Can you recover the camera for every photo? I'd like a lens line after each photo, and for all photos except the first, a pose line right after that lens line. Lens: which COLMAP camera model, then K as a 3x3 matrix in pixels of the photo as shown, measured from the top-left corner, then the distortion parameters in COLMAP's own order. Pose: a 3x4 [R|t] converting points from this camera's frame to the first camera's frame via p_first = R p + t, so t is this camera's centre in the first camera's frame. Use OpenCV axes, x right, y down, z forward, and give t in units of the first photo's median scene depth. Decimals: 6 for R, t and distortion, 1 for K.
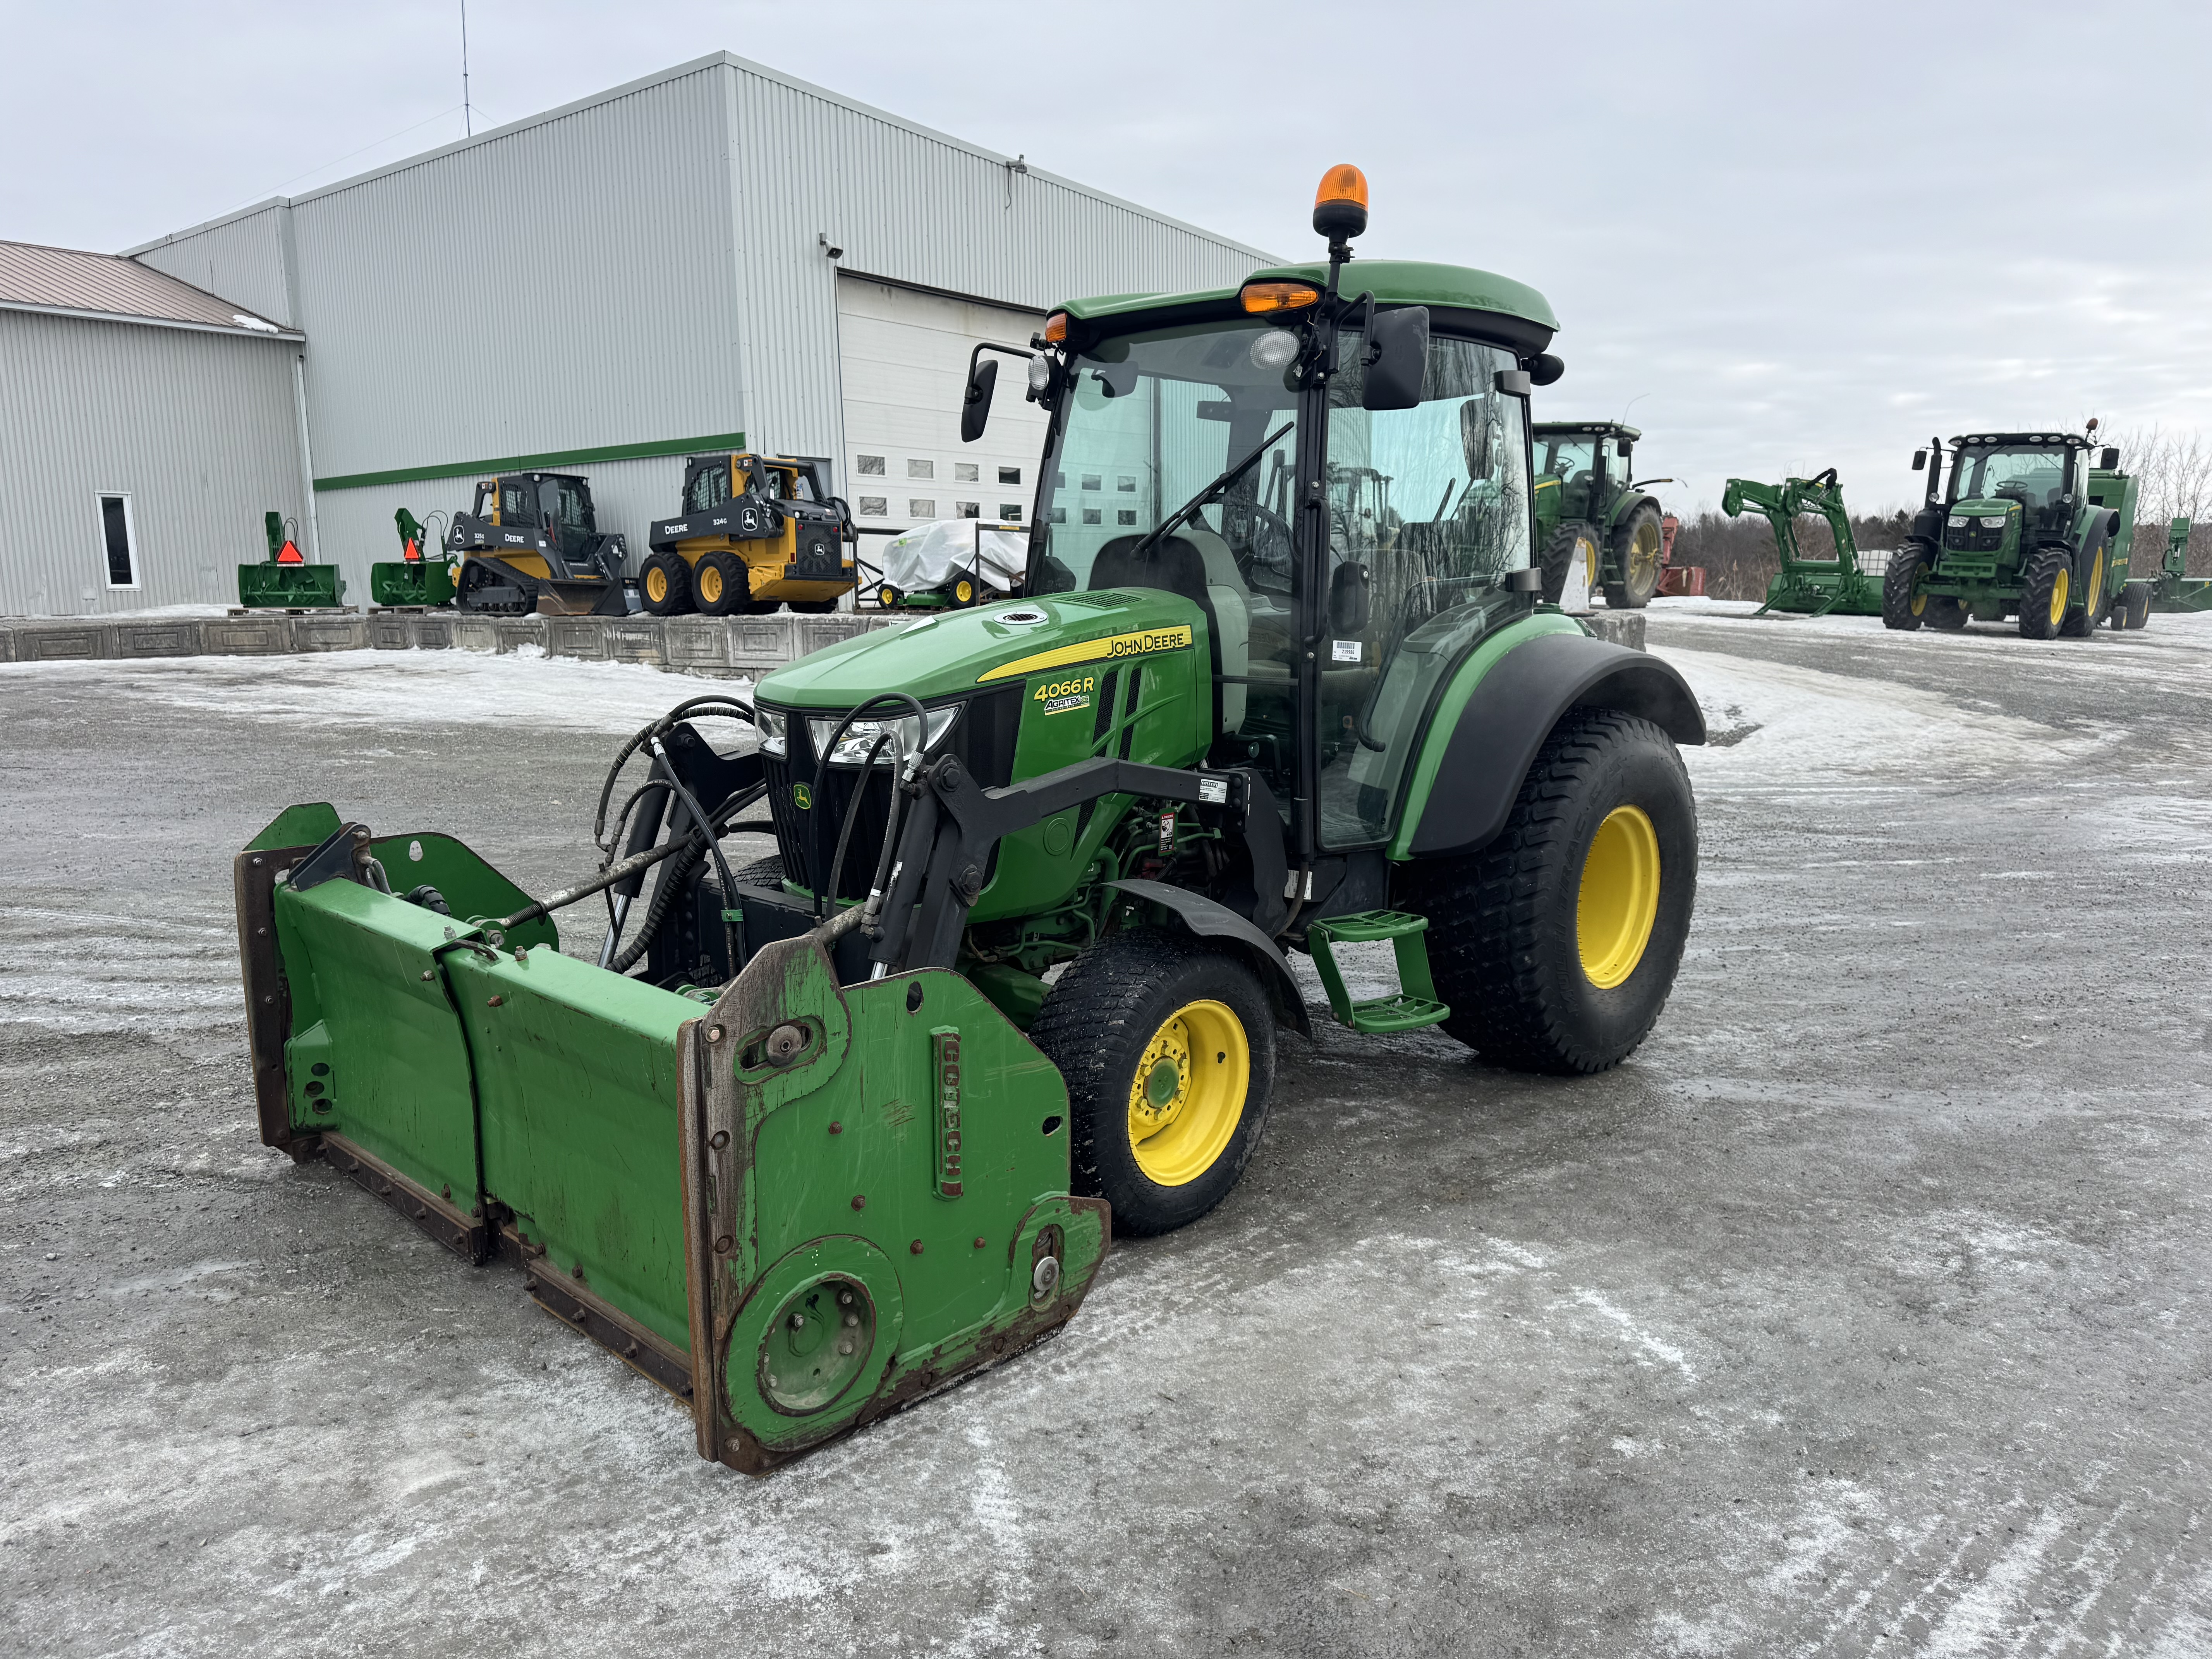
lens RADIAL K [[1515.7, 0, 1098.1], [0, 1515.7, 830.2], [0, 0, 1]] dist [0.032065, -0.042232]
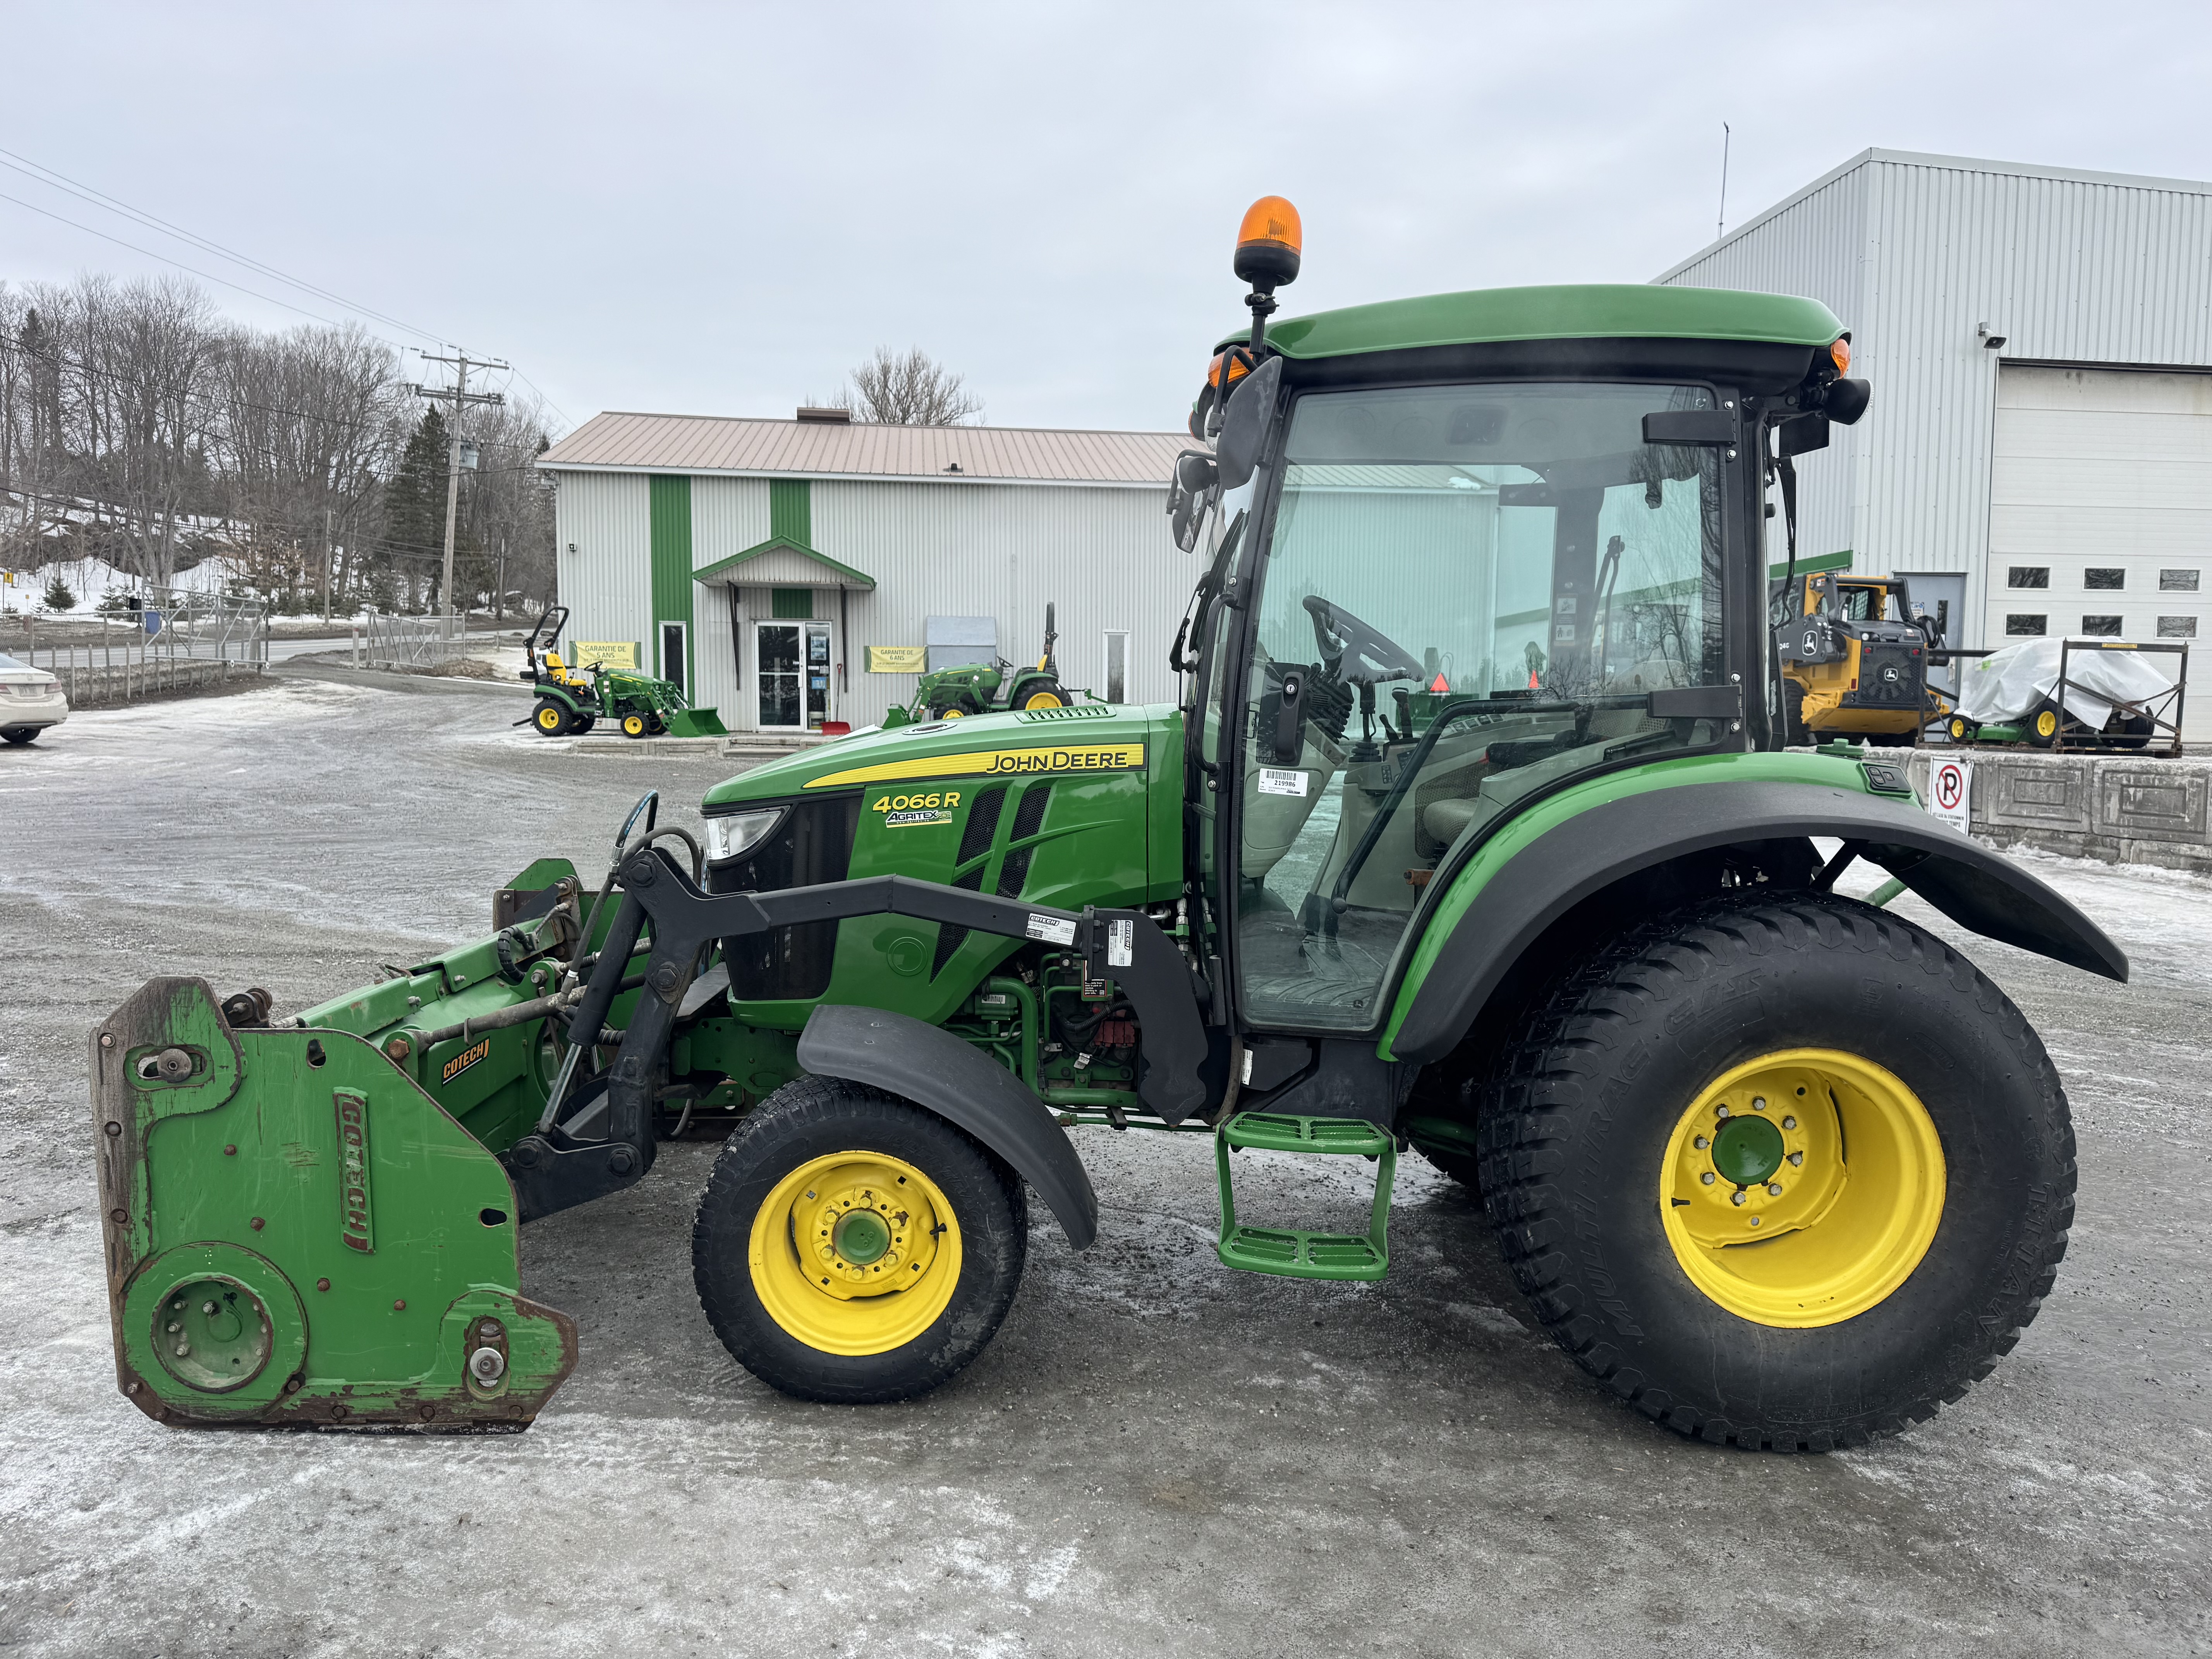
lens RADIAL K [[1515.7, 0, 1178.8], [0, 1515.7, 855.0], [0, 0, 1]] dist [0.032065, -0.042232]
pose [[0.711294, 0.079235, -0.698414, 0.152133], [-0.126937, 0.991769, -0.016762, -0.013125], [0.691338, 0.100577, 0.715497, 0.087612]]
